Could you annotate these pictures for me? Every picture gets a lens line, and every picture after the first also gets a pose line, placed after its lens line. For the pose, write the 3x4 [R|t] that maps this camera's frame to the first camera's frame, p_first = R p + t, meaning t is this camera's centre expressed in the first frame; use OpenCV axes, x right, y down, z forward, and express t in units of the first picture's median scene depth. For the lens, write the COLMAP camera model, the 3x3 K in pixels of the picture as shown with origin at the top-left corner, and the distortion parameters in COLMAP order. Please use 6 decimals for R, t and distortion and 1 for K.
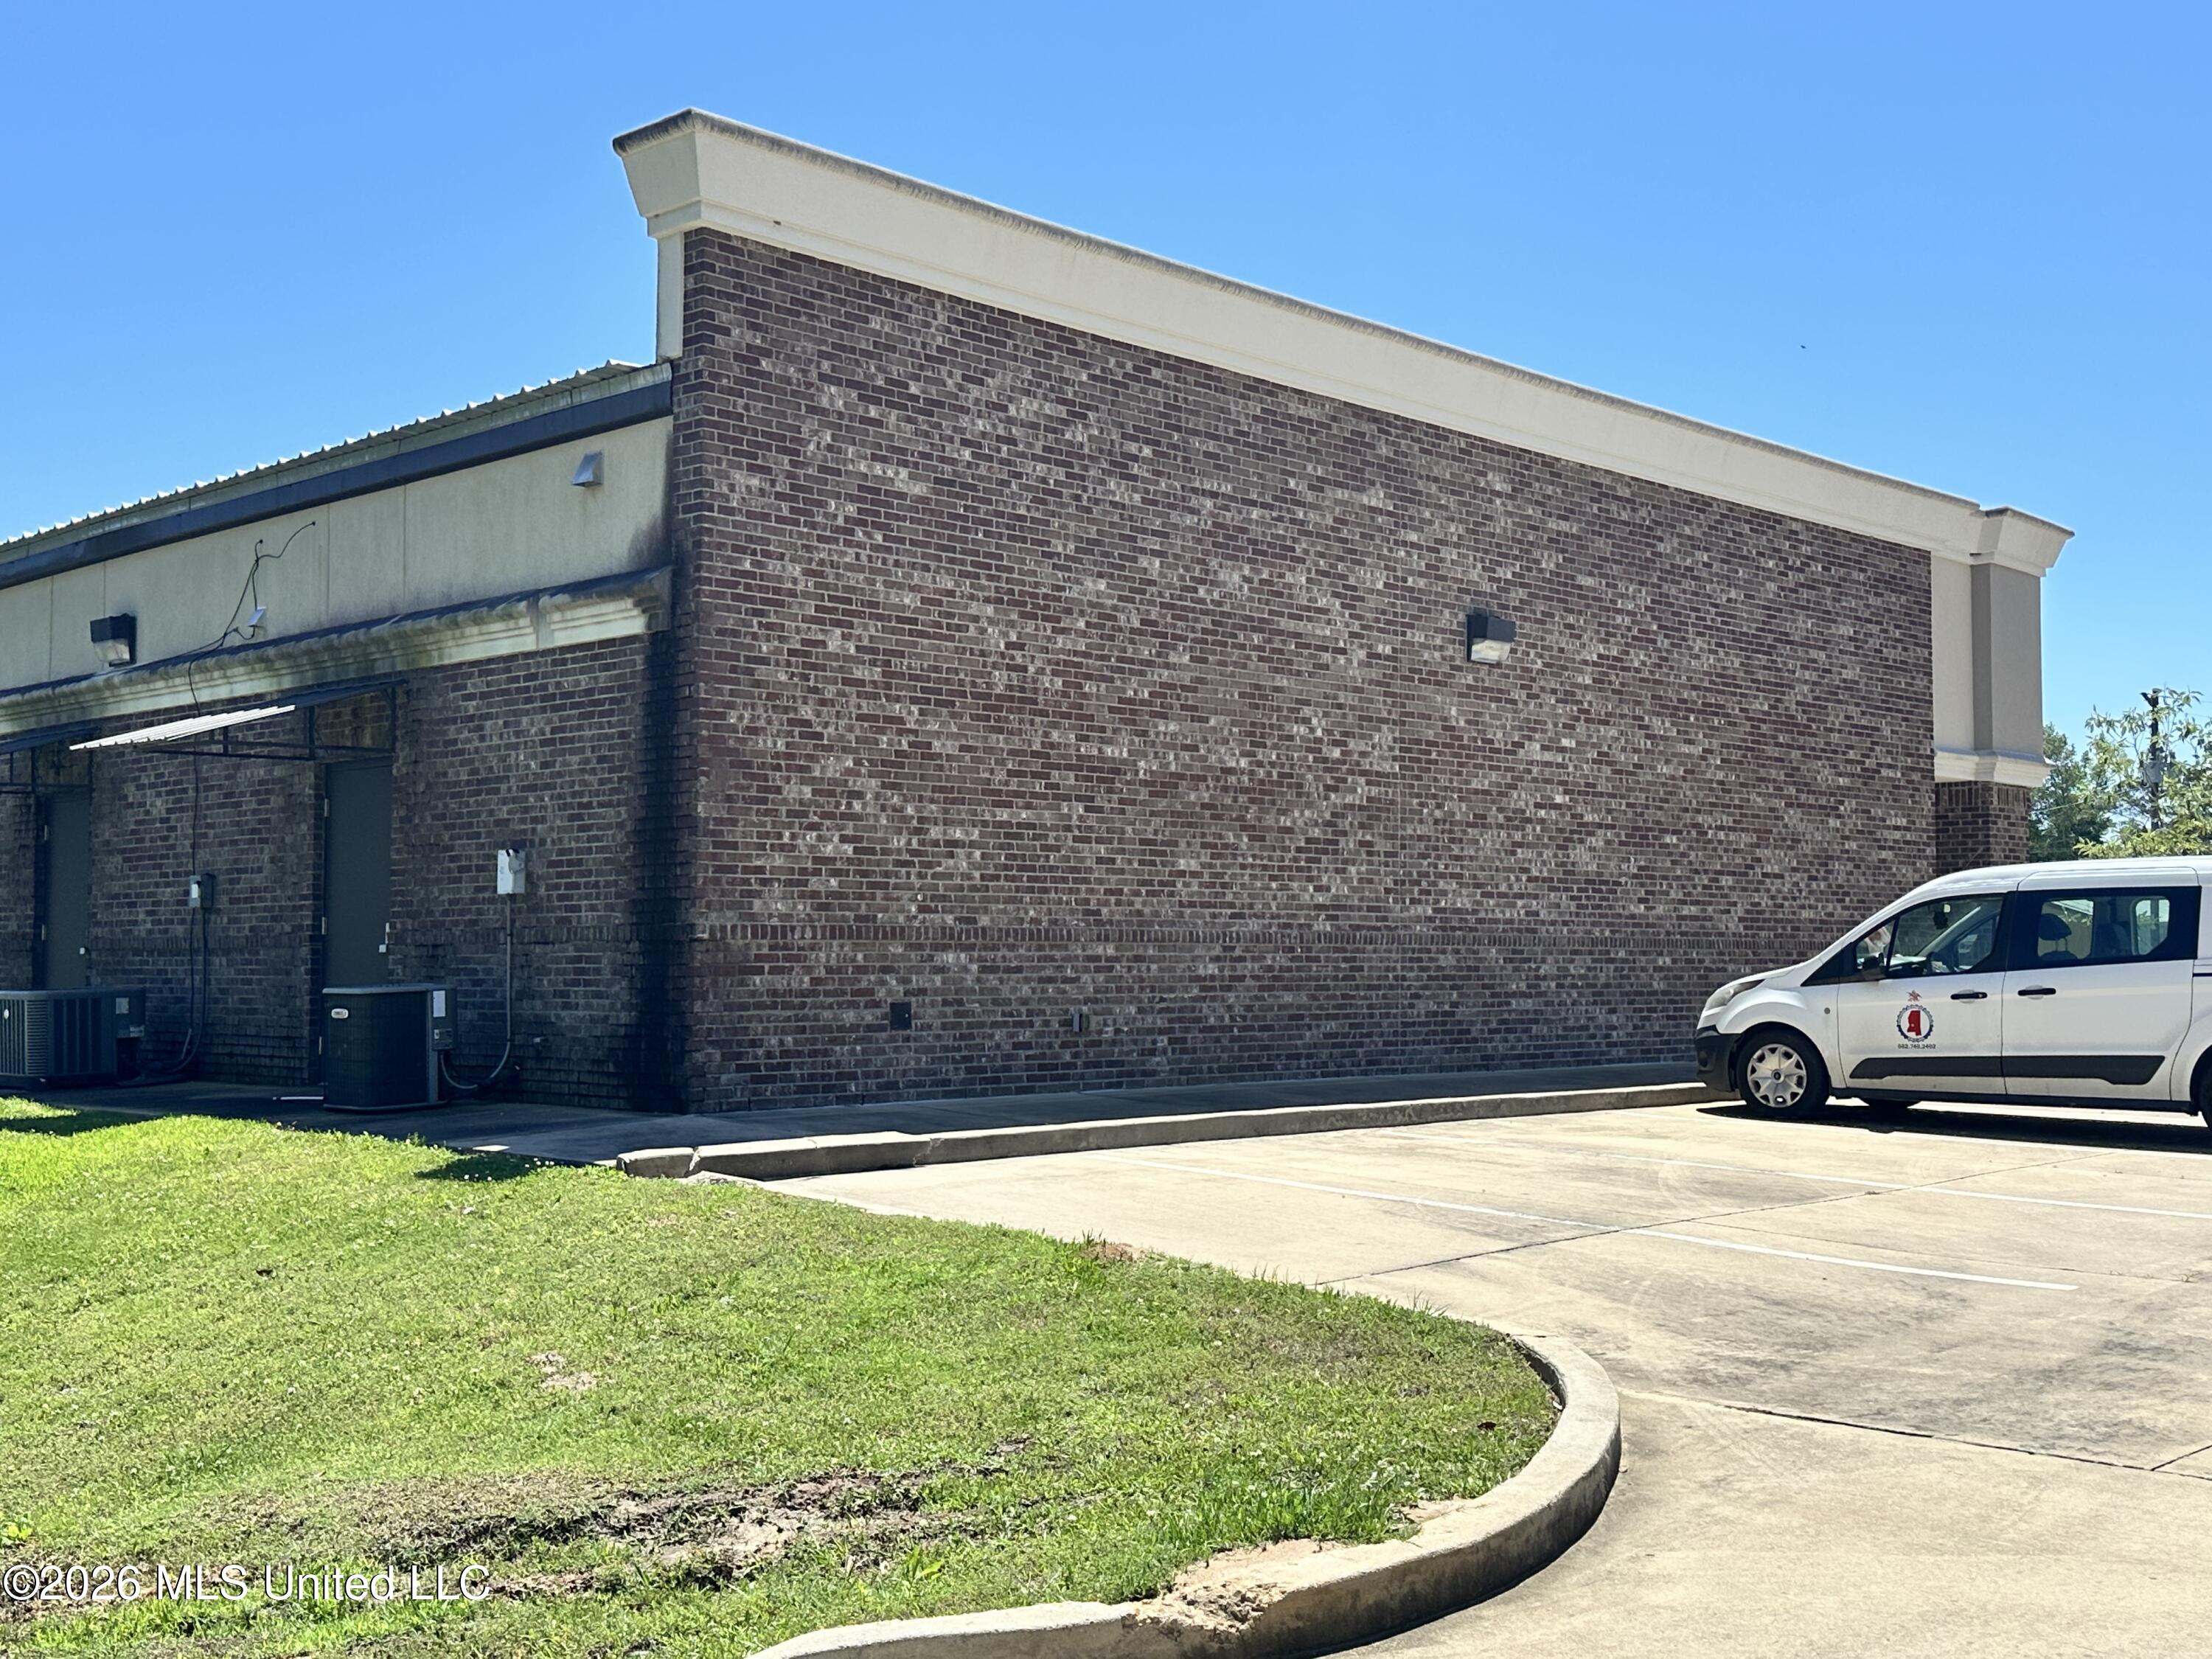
lens RADIAL K [[2428.3, 0, 1106.0], [0, 2428.3, 829.5], [0, 0, 1]] dist [0.247395, 0.003230]
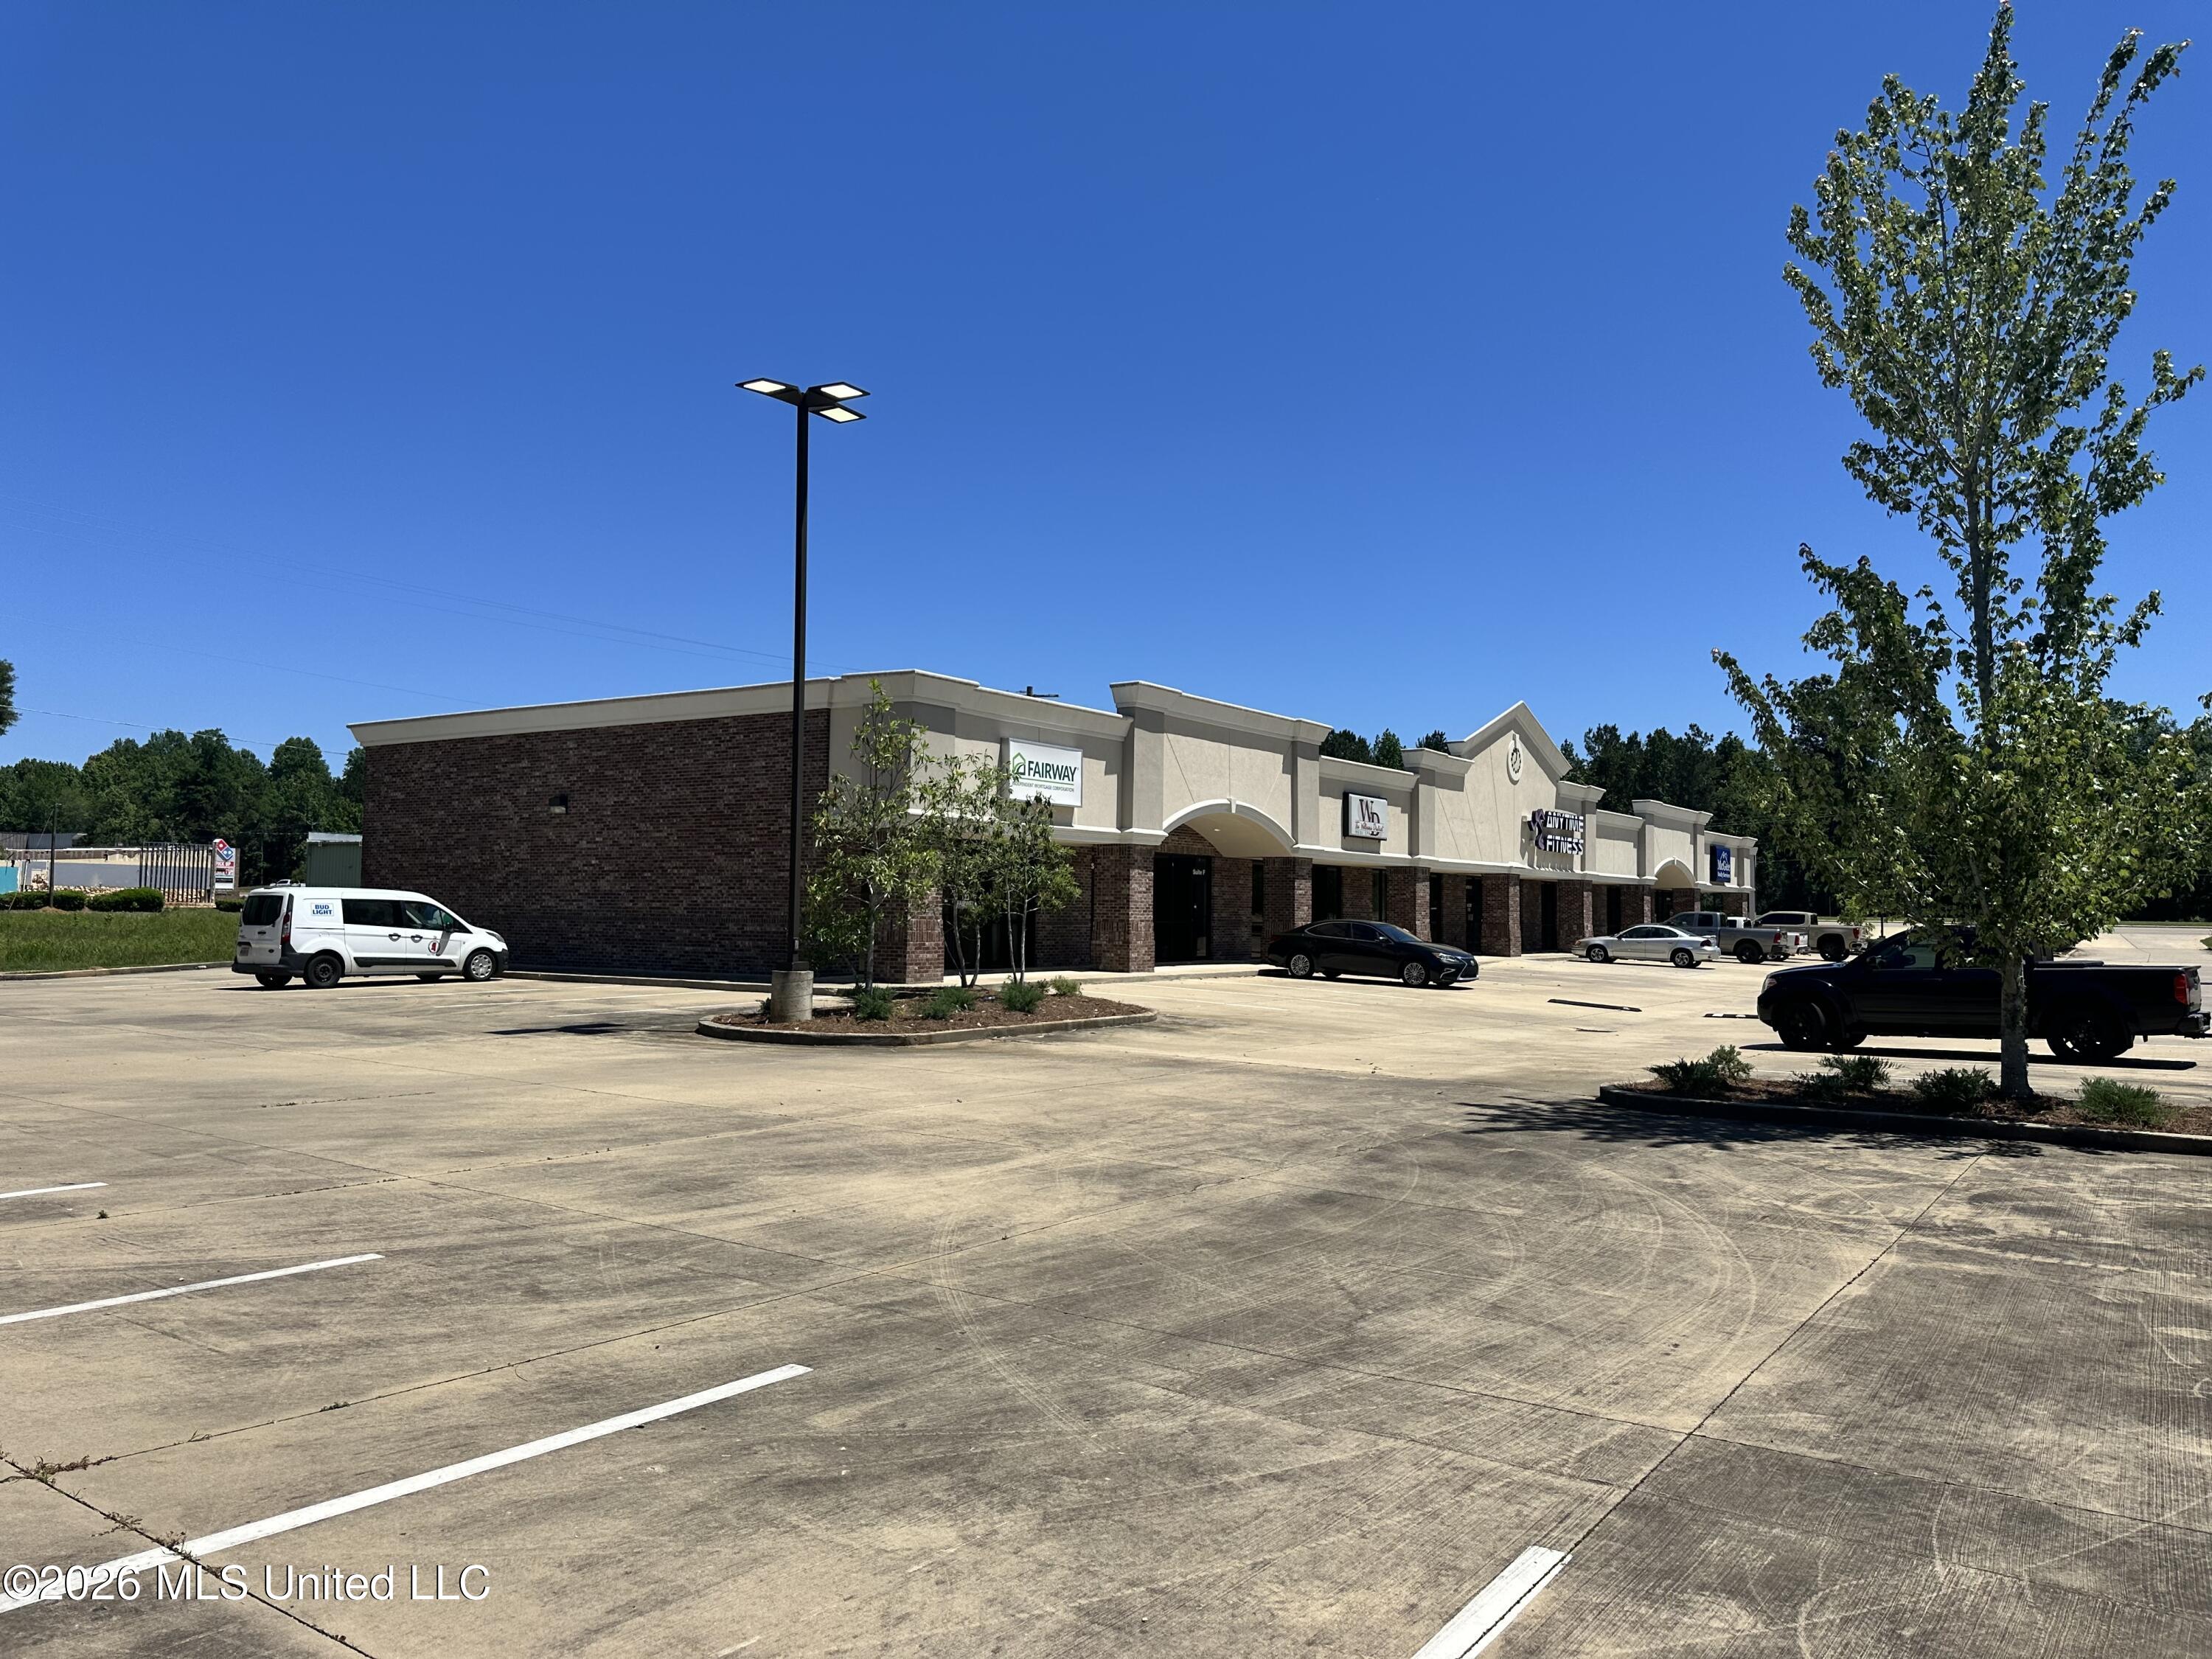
lens RADIAL K [[1557.0, 0, 1106.0], [0, 1557.0, 829.5], [0, 0, 1]] dist [0.046511, -0.046569]
pose [[0.160492, -0.050143, -0.985763, 1.910587], [0.041330, 0.998174, -0.044045, 0.048417], [0.986171, -0.033673, 0.162272, 1.290003]]
